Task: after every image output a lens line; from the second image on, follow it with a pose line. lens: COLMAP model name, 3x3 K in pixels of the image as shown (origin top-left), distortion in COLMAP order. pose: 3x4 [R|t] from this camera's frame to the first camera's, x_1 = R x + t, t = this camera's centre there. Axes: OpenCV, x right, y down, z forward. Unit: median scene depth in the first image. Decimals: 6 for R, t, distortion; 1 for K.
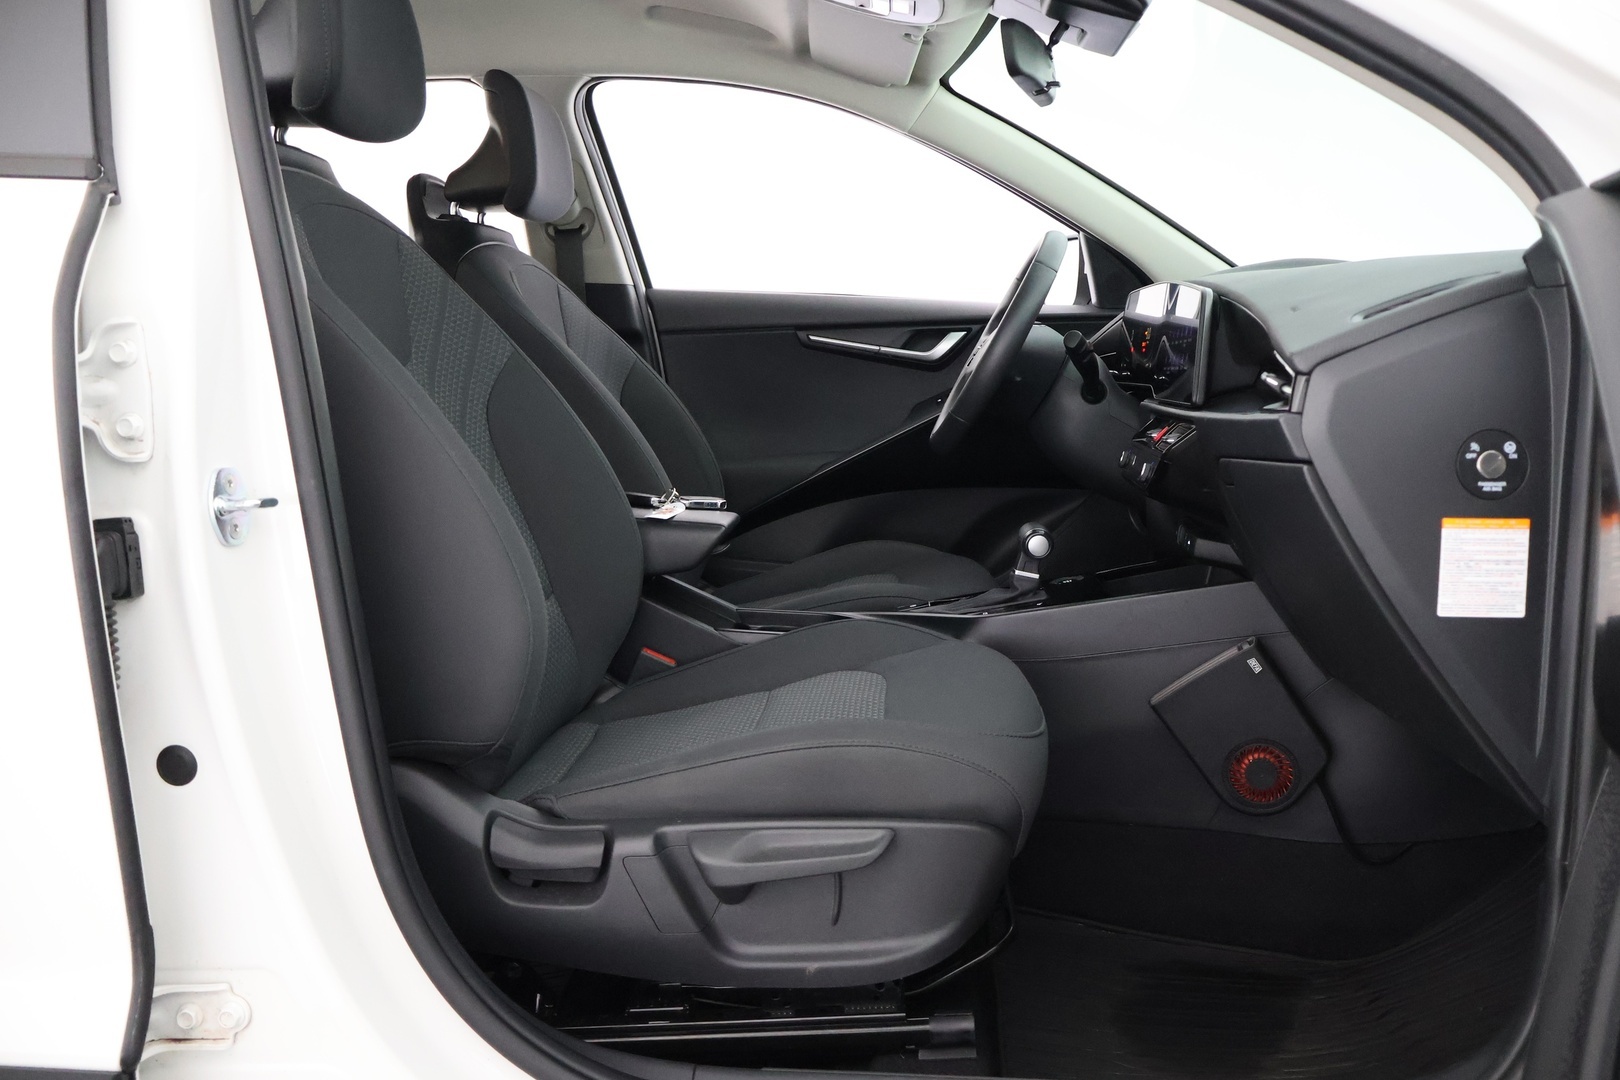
lens RADIAL K [[1352.6, 0, 768.4], [0, 1352.6, 536.3], [0, 0, 1]] dist [0.007275, -0.004494]
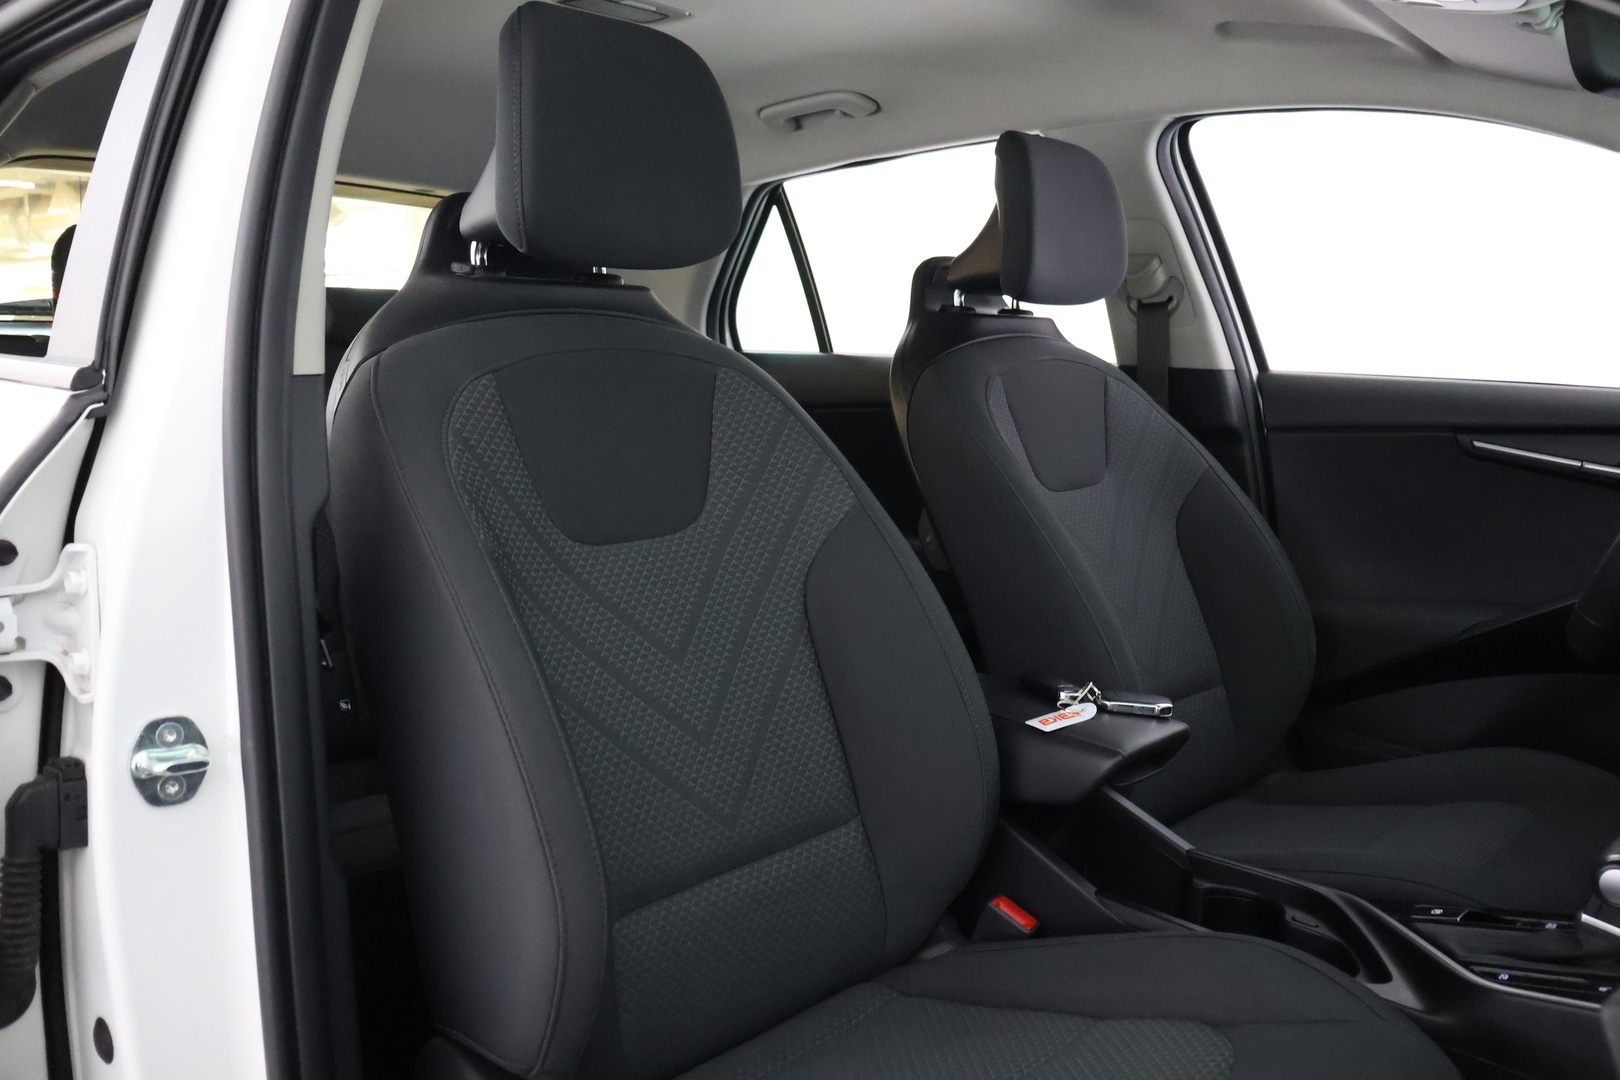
lens RADIAL K [[1352.6, 0, 768.4], [0, 1352.6, 536.3], [0, 0, 1]] dist [0.007275, -0.004494]
pose [[0.798797, 0.077472, -0.596592, 0.166555], [-0.080042, 0.996543, 0.022238, -0.085599], [0.596253, 0.029989, 0.802236, 0.207411]]
